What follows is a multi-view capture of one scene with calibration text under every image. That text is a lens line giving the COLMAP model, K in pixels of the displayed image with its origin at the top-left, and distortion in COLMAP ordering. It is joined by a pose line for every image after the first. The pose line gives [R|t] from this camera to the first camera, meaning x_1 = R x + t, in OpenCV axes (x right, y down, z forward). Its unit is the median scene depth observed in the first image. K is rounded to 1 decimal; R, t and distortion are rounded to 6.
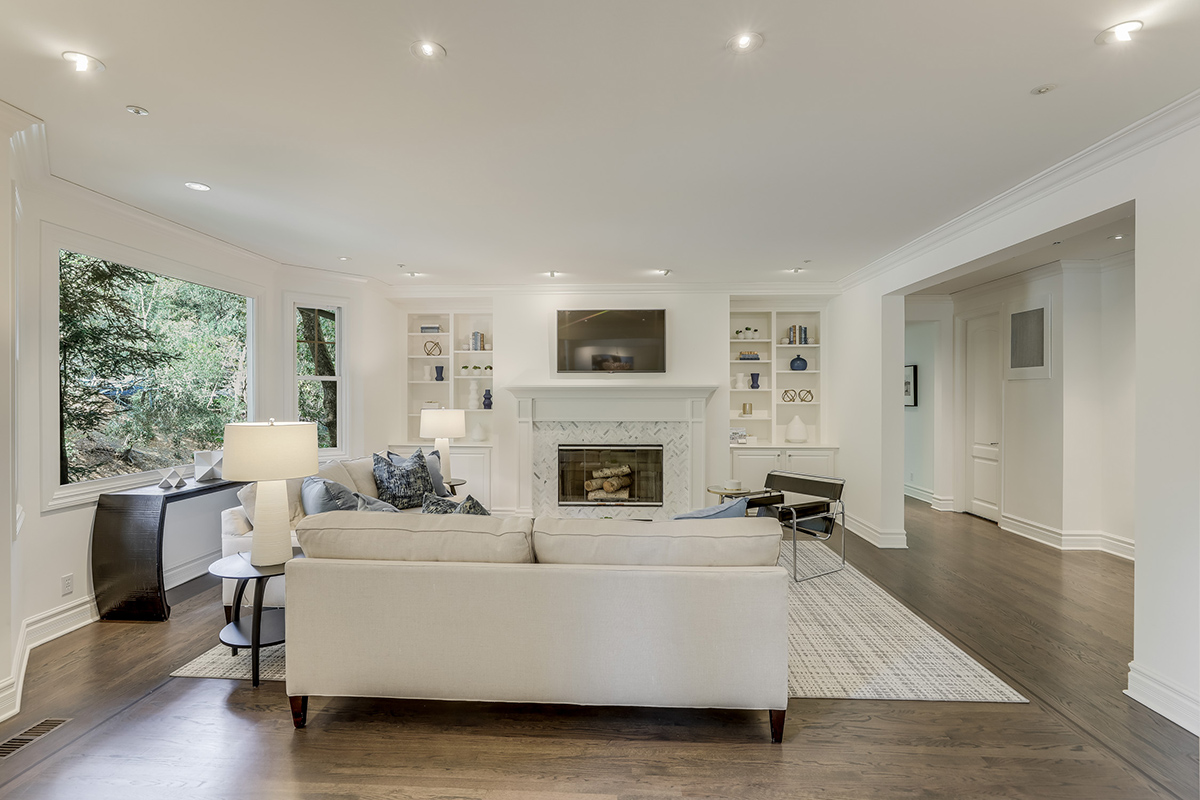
lens RADIAL K [[567.9, 0, 598.4], [0, 567.9, 402.3], [0, 0, 1]] dist [-0.014528, -0.000420]
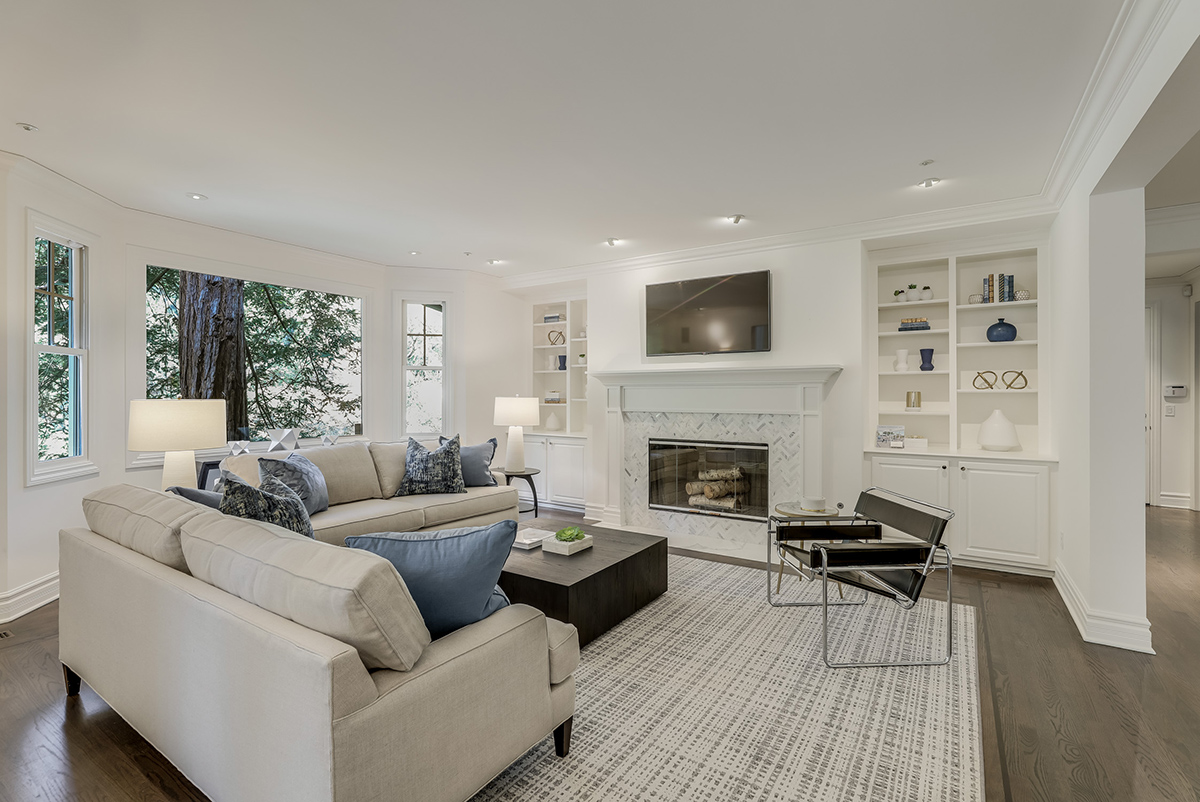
lens RADIAL K [[545.4, 0, 599.6], [0, 545.4, 392.8], [0, 0, 1]] dist [-0.013085, 0.004771]
pose [[0.864815, -0.002118, -0.502085, 0.284397], [-0.005237, 0.999899, -0.013237, 0.015560], [0.502062, 0.014077, 0.864717, 0.231223]]
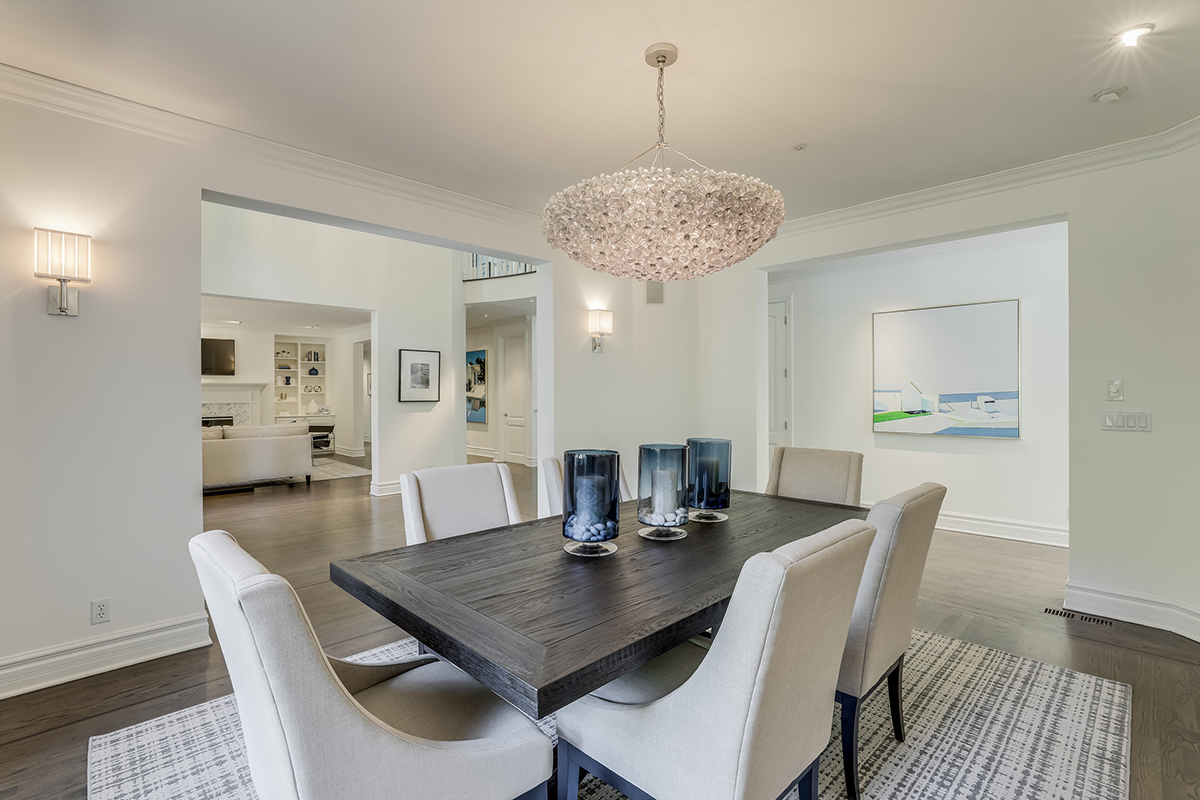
lens RADIAL K [[544.6, 0, 598.4], [0, 544.6, 394.8], [0, 0, 1]] dist [-0.039431, -0.000771]
pose [[0.677772, -0.003349, 0.735265, -0.328508], [0.013256, 0.999883, -0.007665, 0.034797], [-0.735153, 0.014942, 0.677736, -0.927962]]
